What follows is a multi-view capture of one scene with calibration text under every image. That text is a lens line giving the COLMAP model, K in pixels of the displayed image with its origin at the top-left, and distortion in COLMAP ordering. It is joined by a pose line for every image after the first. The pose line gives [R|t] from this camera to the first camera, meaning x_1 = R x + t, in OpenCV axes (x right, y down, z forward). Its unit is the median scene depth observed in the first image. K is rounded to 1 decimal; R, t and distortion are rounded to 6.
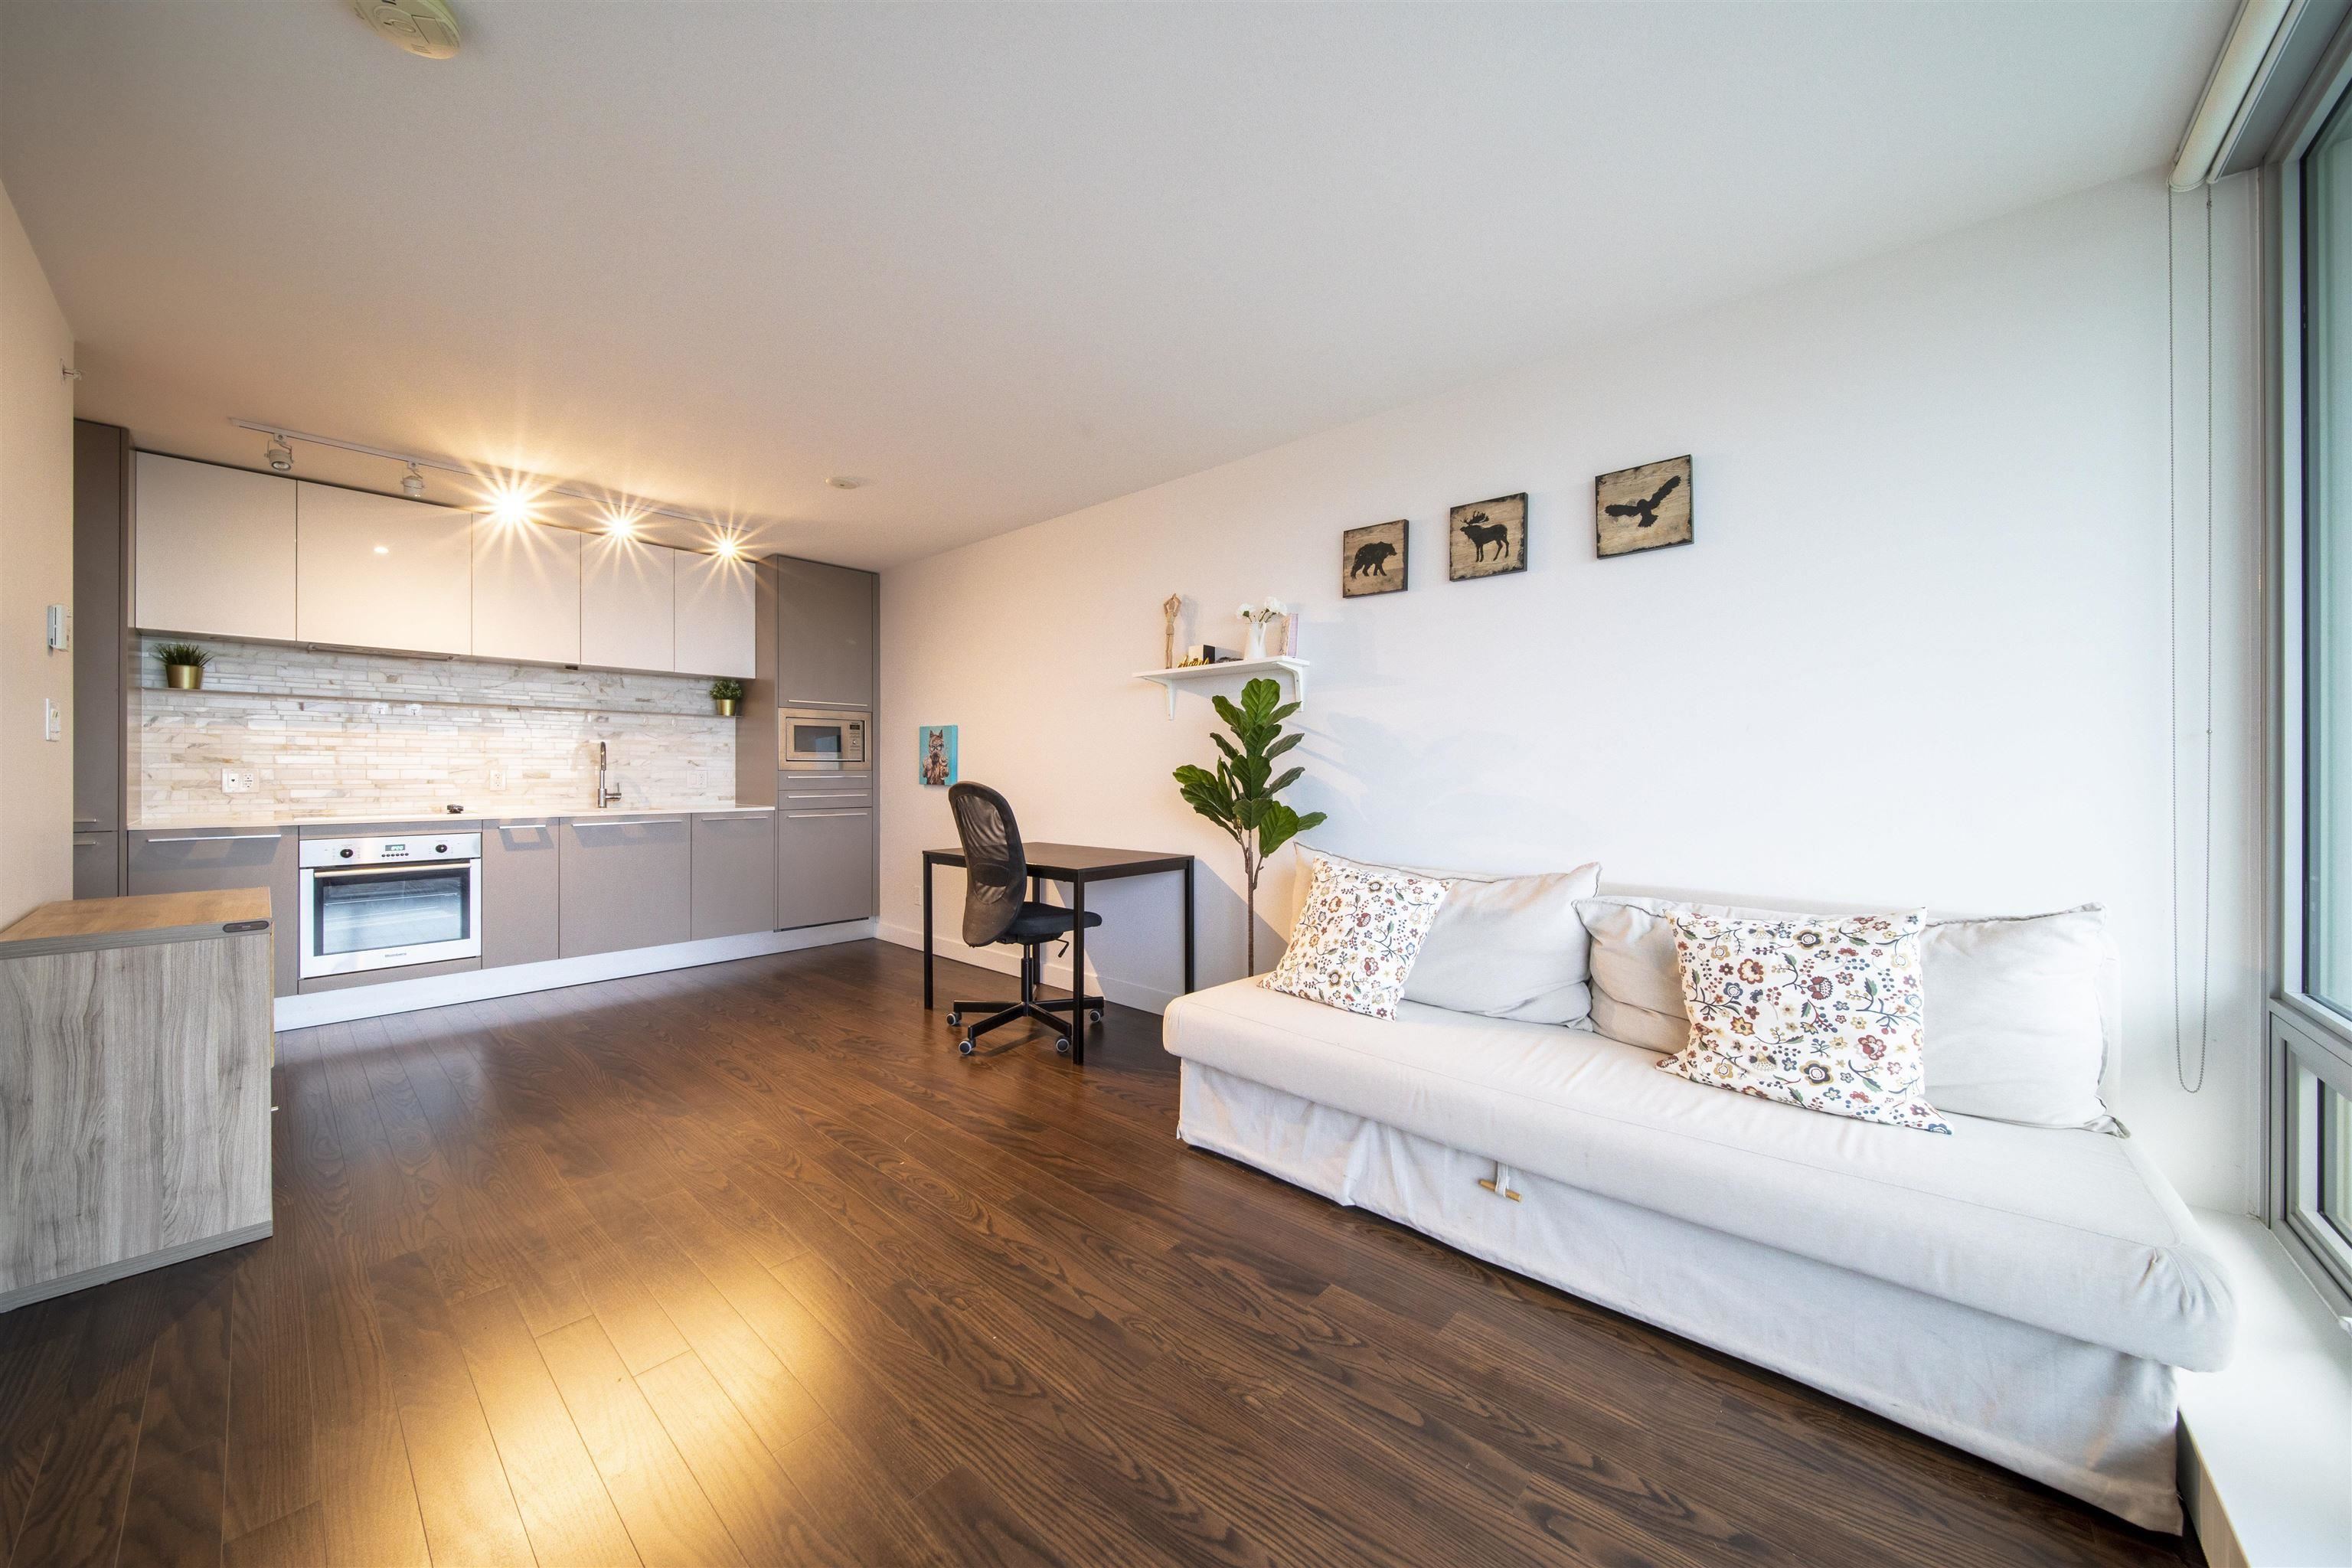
lens RADIAL K [[828.0, 0, 1175.4], [0, 828.0, 757.0], [0, 0, 1]] dist [0.008852, -0.000085]
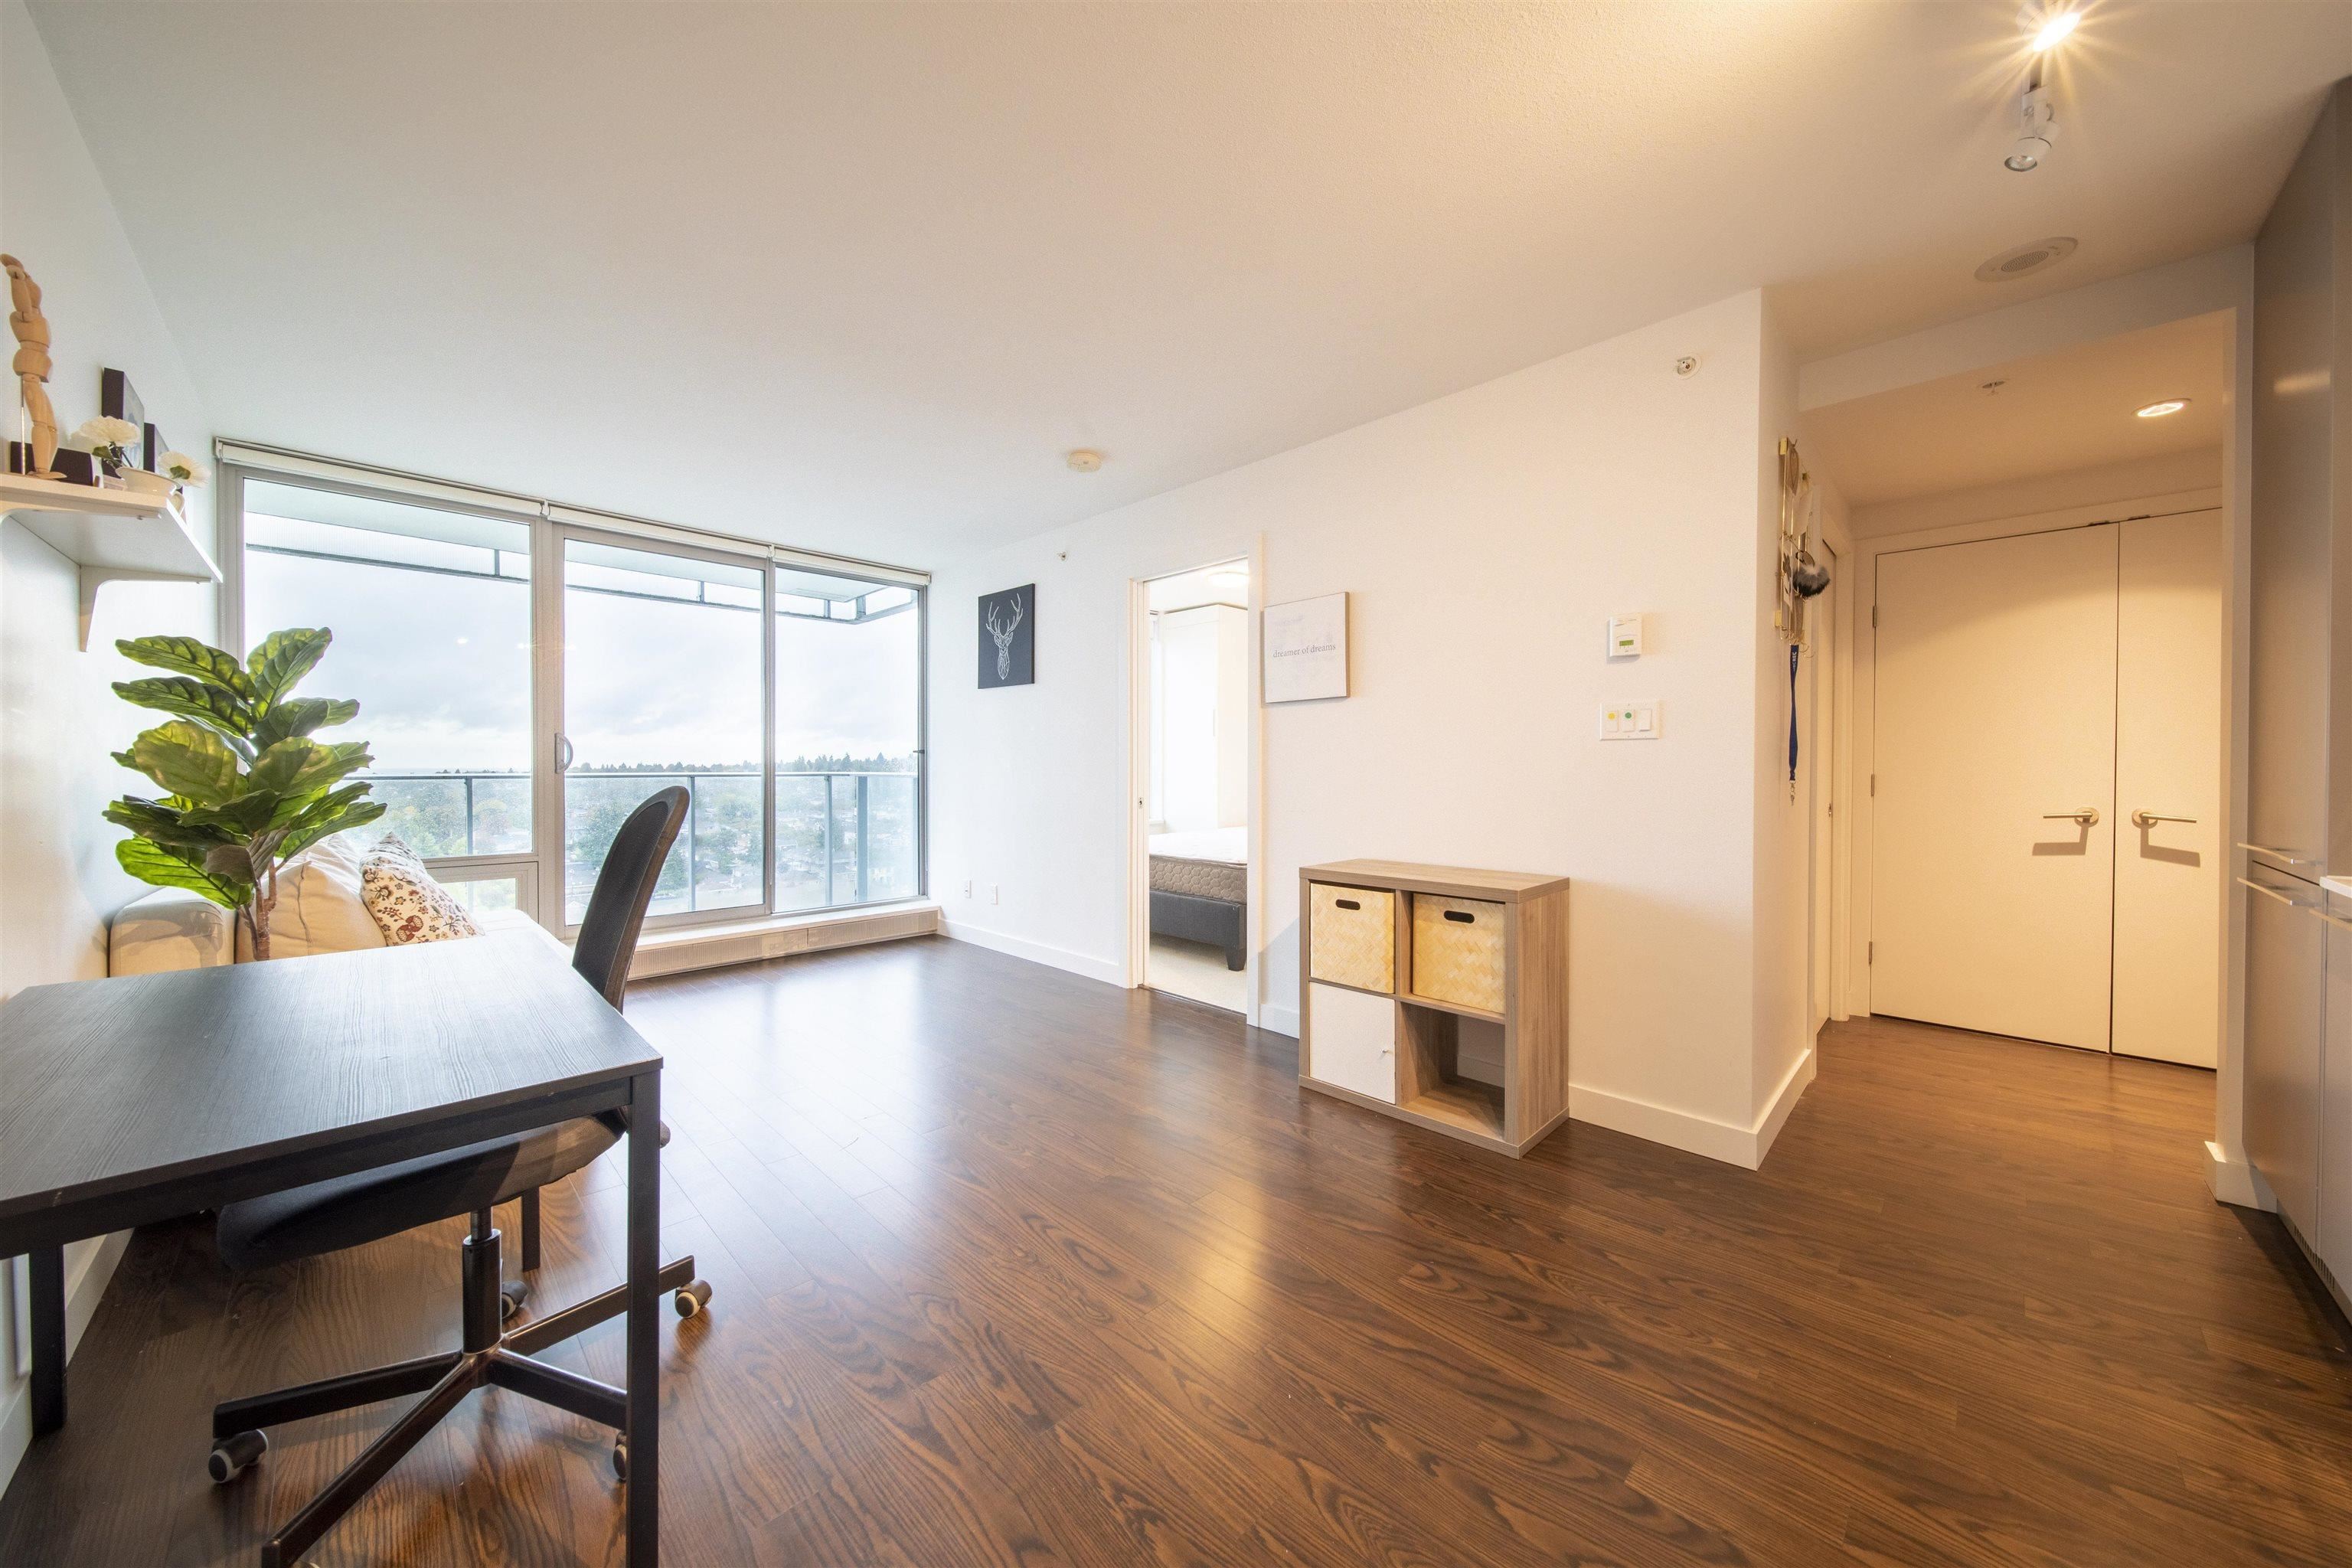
lens RADIAL K [[813.7, 0, 1178.5], [0, 813.7, 773.2], [0, 0, 1]] dist [-0.000503, -0.001710]
pose [[-0.998680, -0.002739, 0.051285, -0.497089], [-0.003171, 0.999960, -0.008354, 0.020981], [-0.051261, -0.008506, -0.998649, 1.284301]]
